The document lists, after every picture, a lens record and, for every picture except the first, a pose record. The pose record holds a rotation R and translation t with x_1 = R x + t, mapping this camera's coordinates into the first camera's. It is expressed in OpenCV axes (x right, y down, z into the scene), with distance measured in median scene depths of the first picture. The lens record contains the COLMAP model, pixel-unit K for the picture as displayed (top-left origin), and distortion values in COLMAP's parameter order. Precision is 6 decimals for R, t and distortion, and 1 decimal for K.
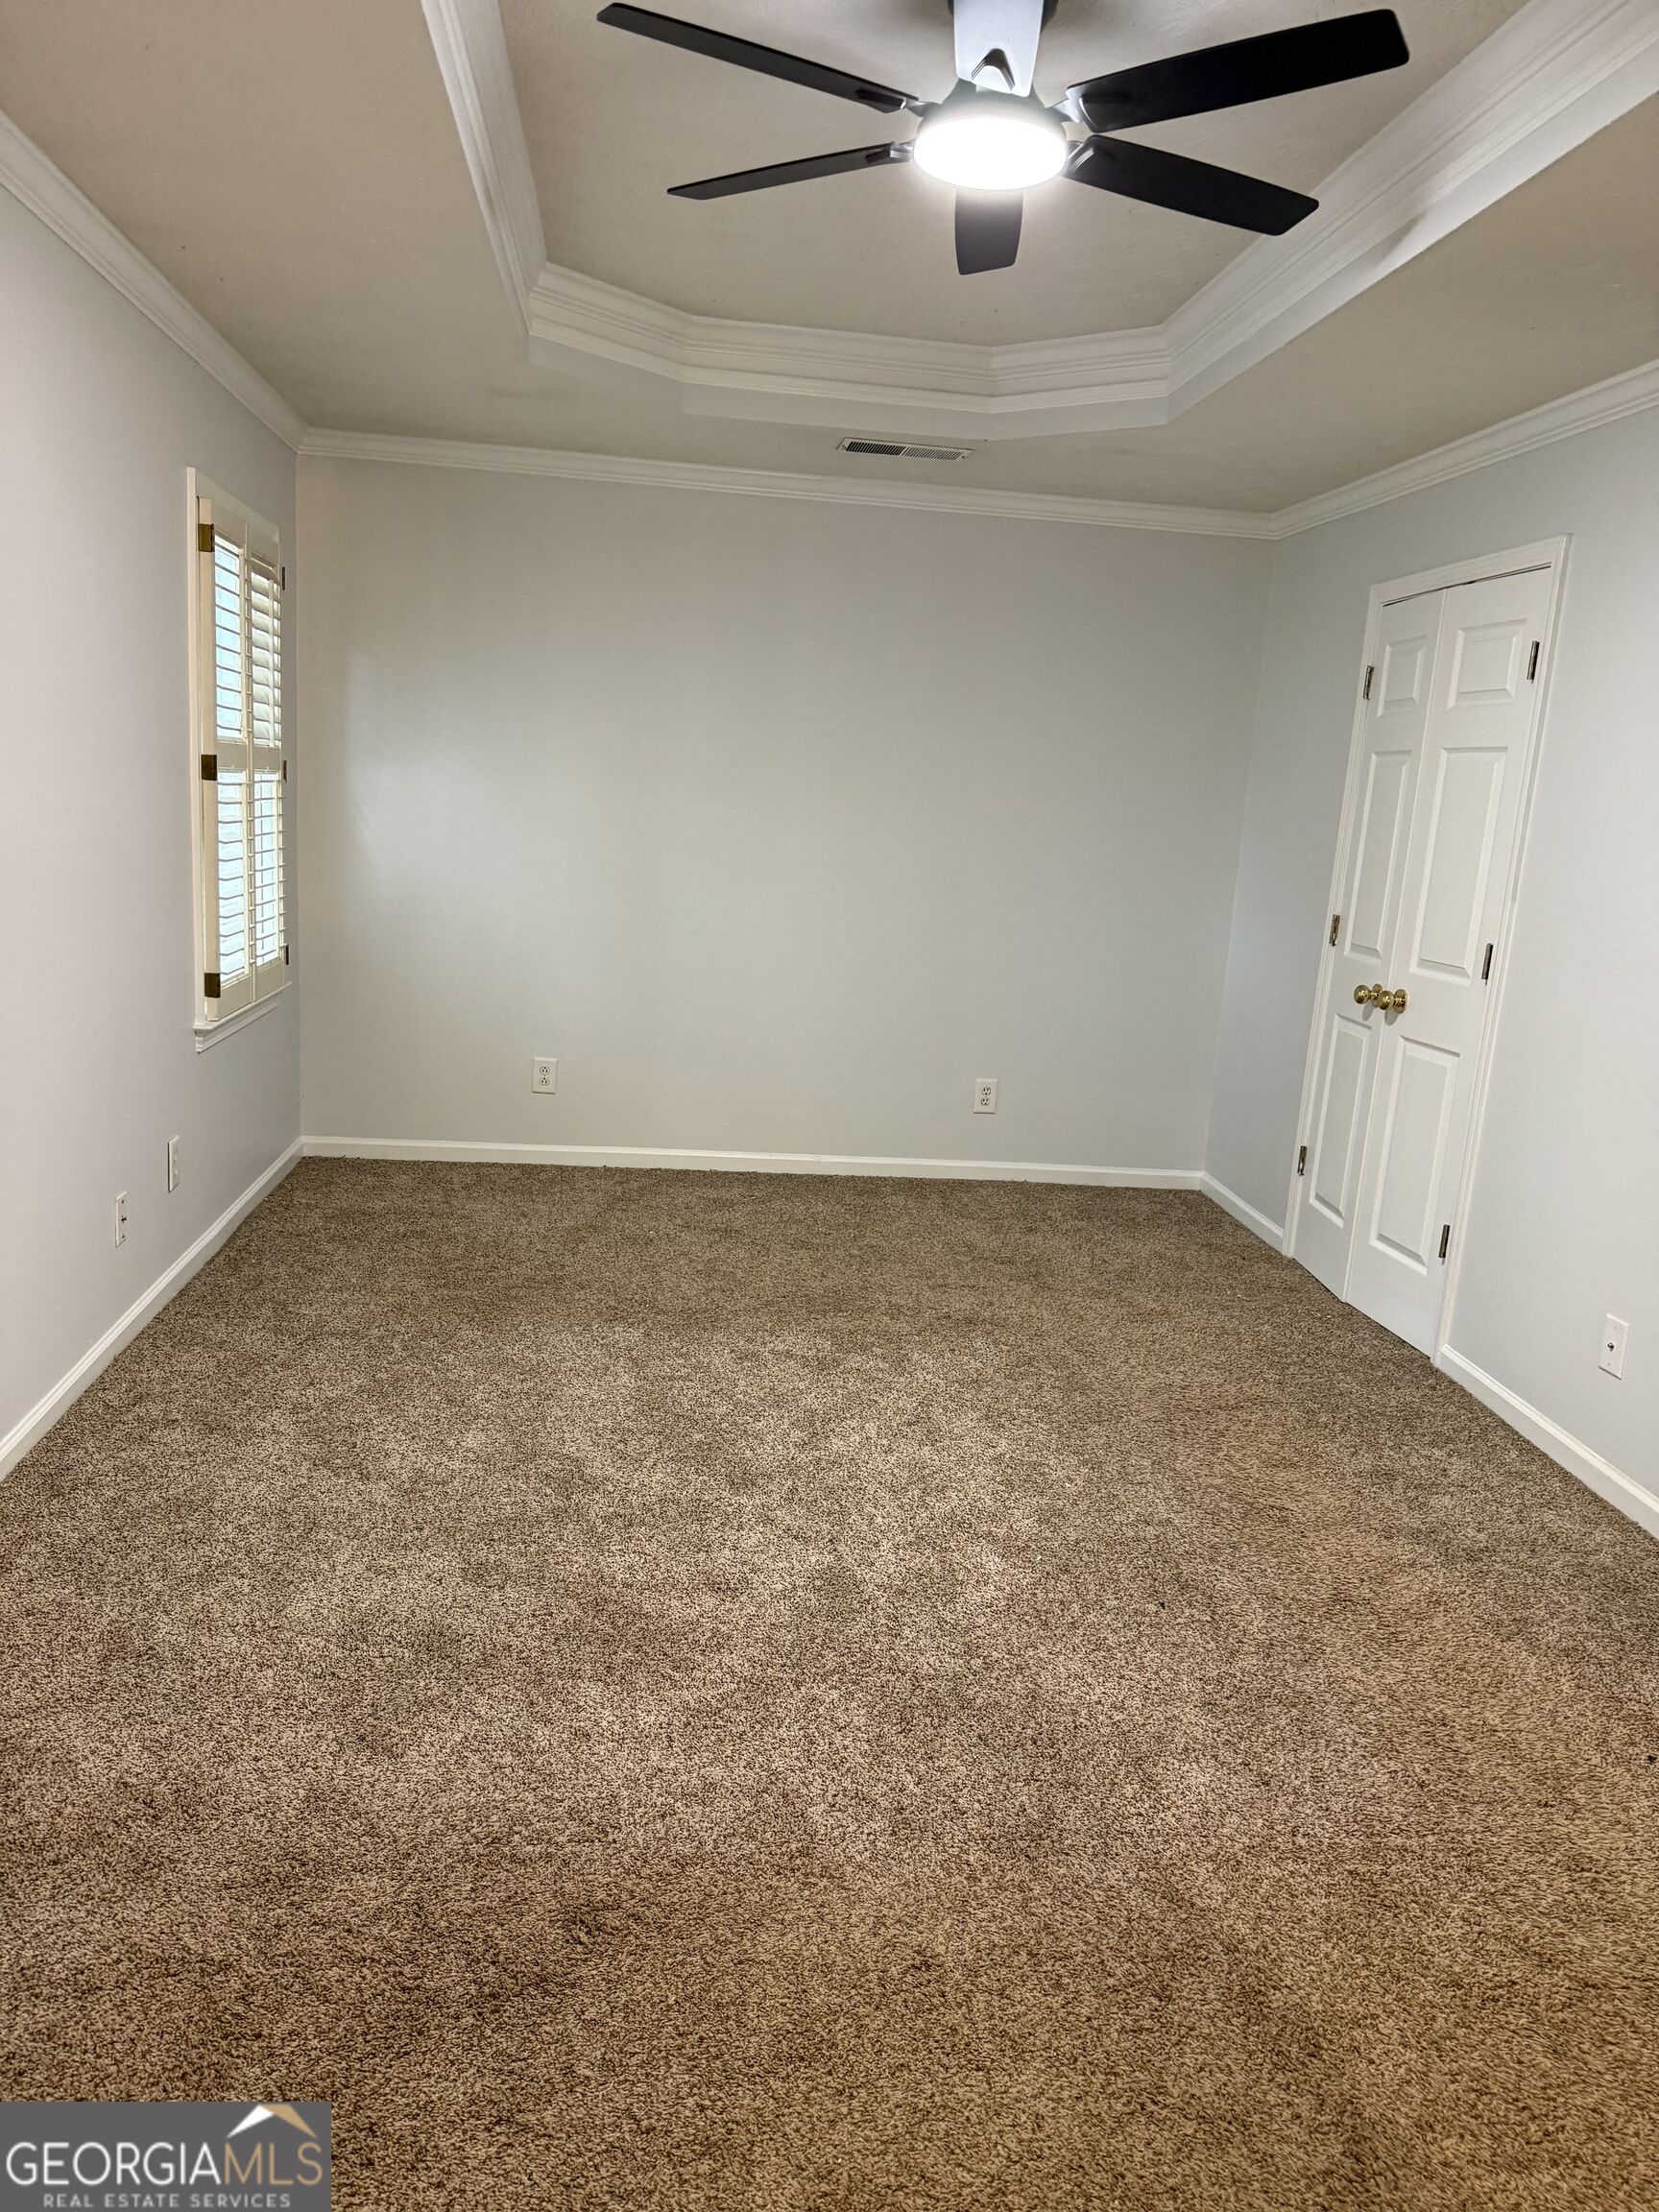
lens RADIAL K [[1533.5, 0, 821.7], [0, 1533.5, 1100.2], [0, 0, 1]] dist [0.161442, -0.328251]
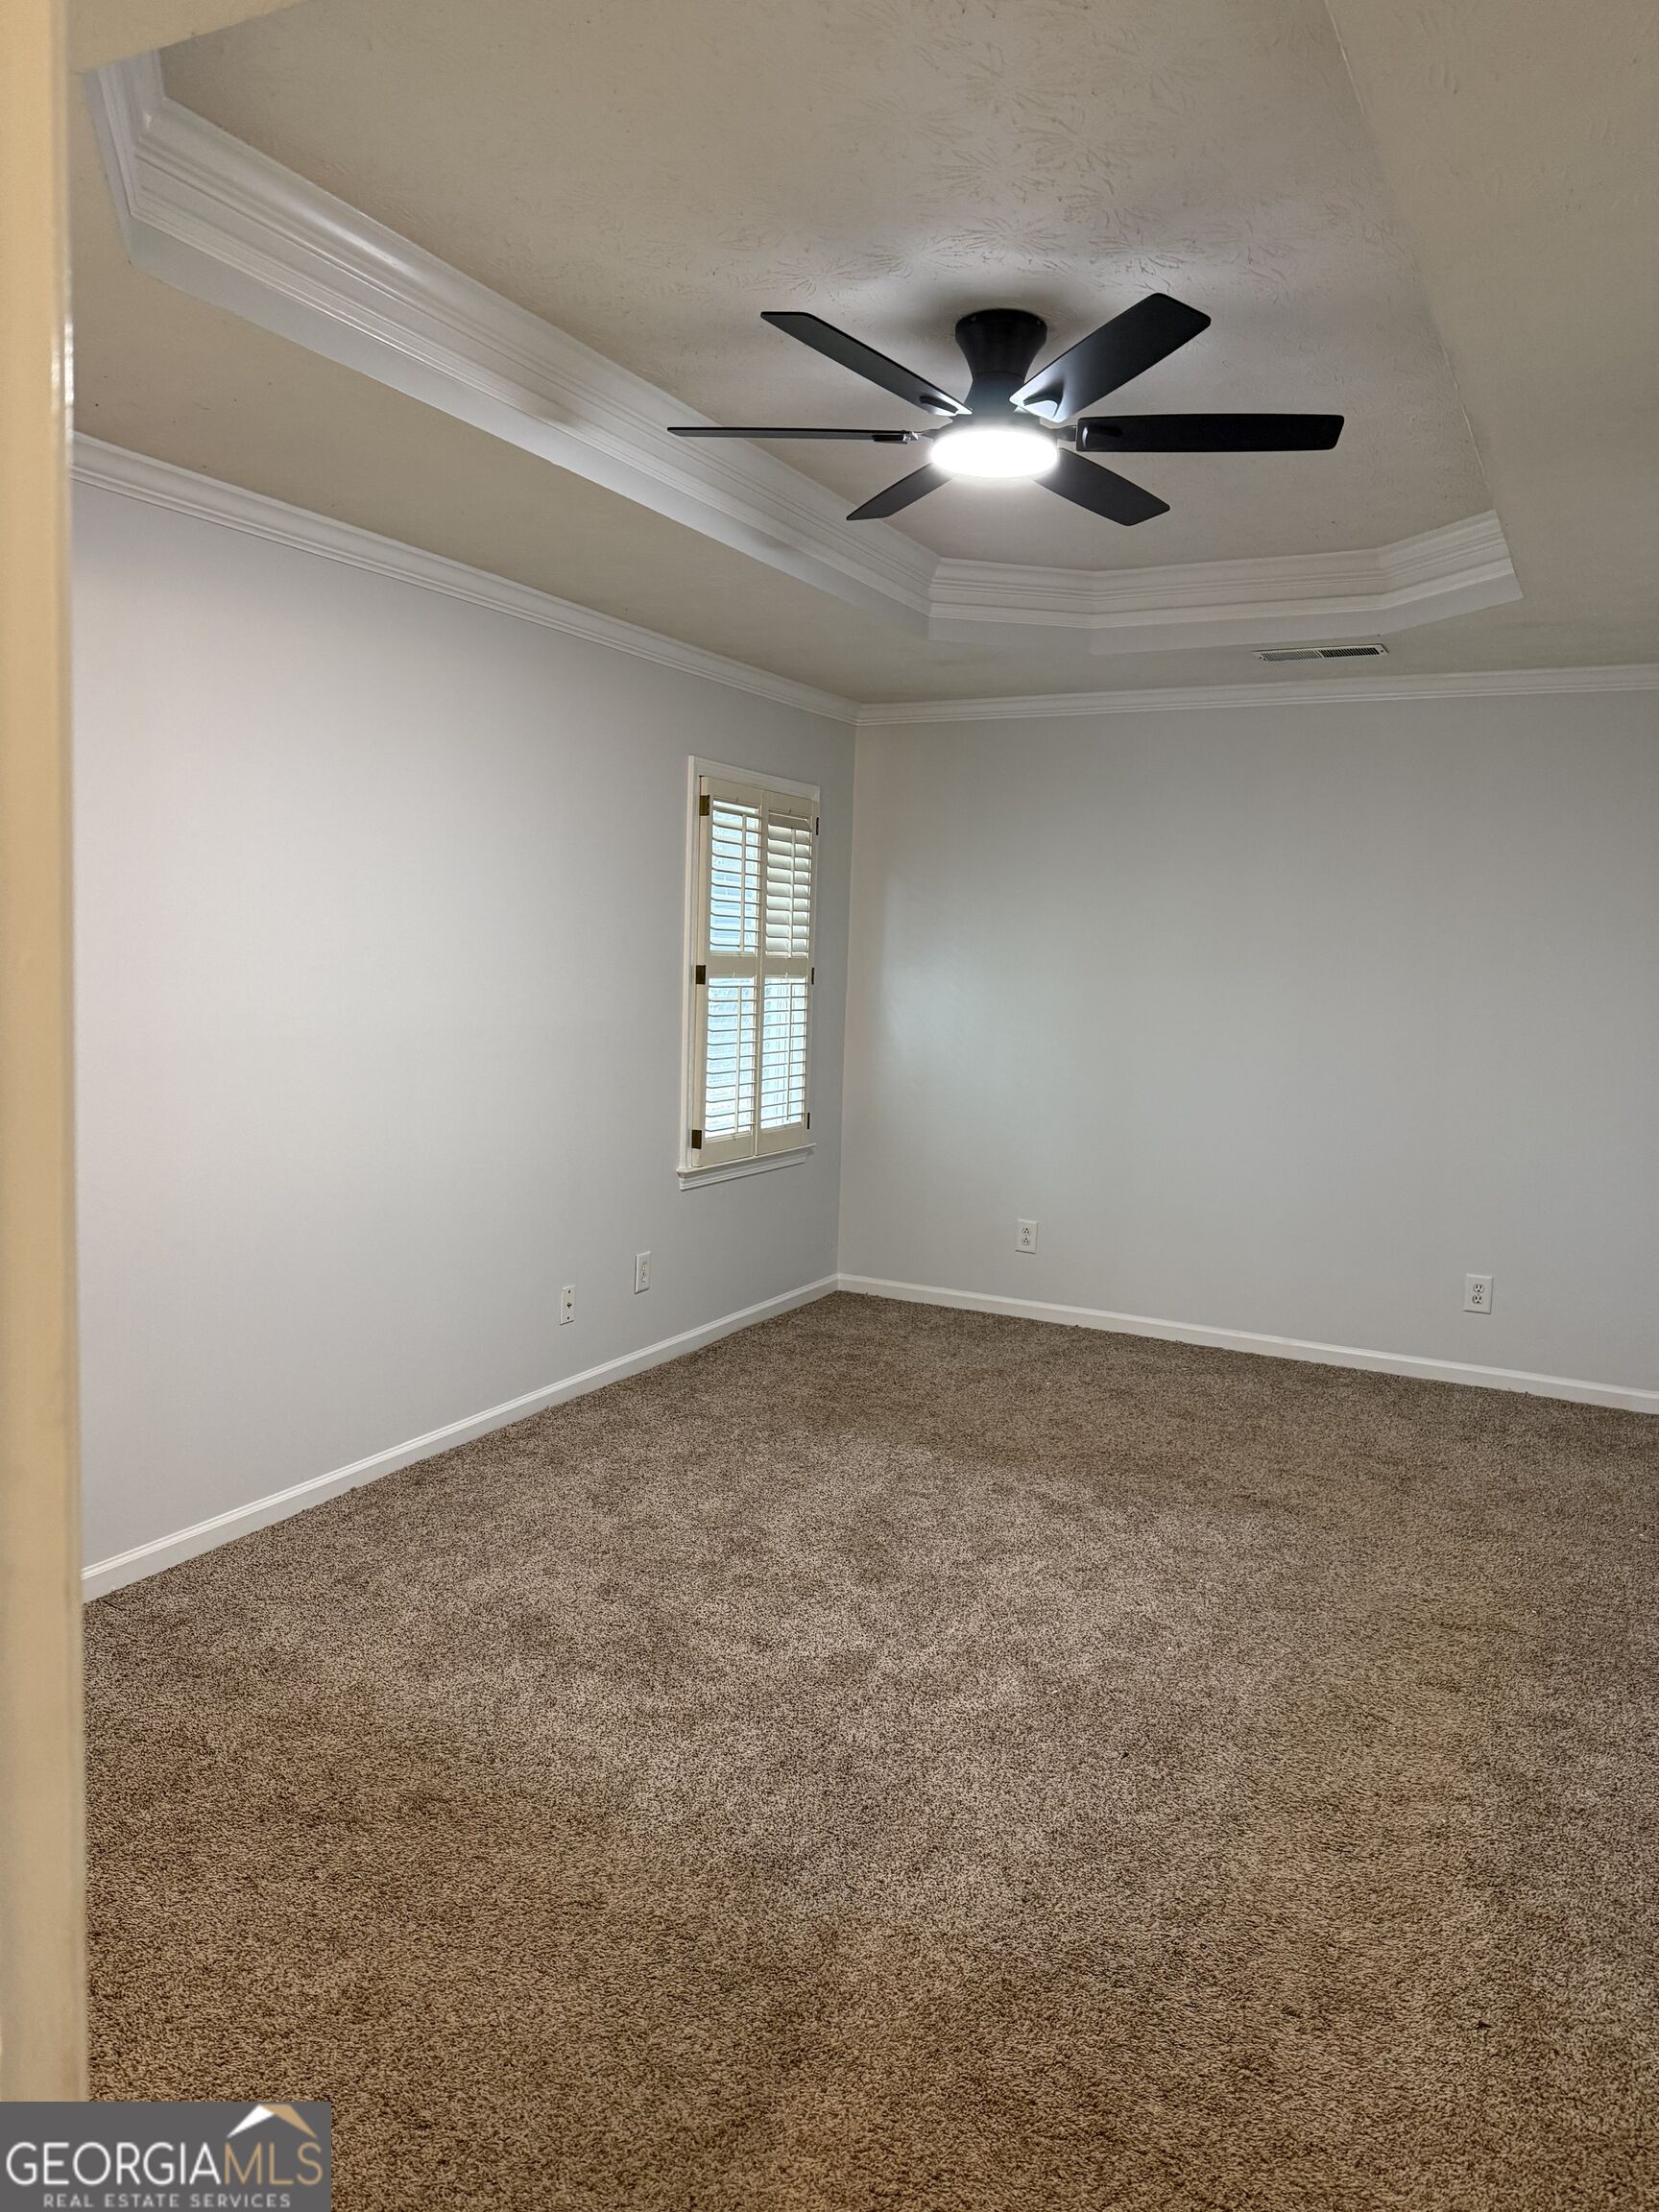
lens RADIAL K [[1533.5, 0, 821.7], [0, 1533.5, 1100.2], [0, 0, 1]] dist [0.161442, -0.328251]
pose [[0.832028, 0.017051, -0.554471, 0.415096], [-0.085880, 0.991436, -0.098381, 0.011500], [0.548046, 0.129474, 0.826367, -0.004510]]
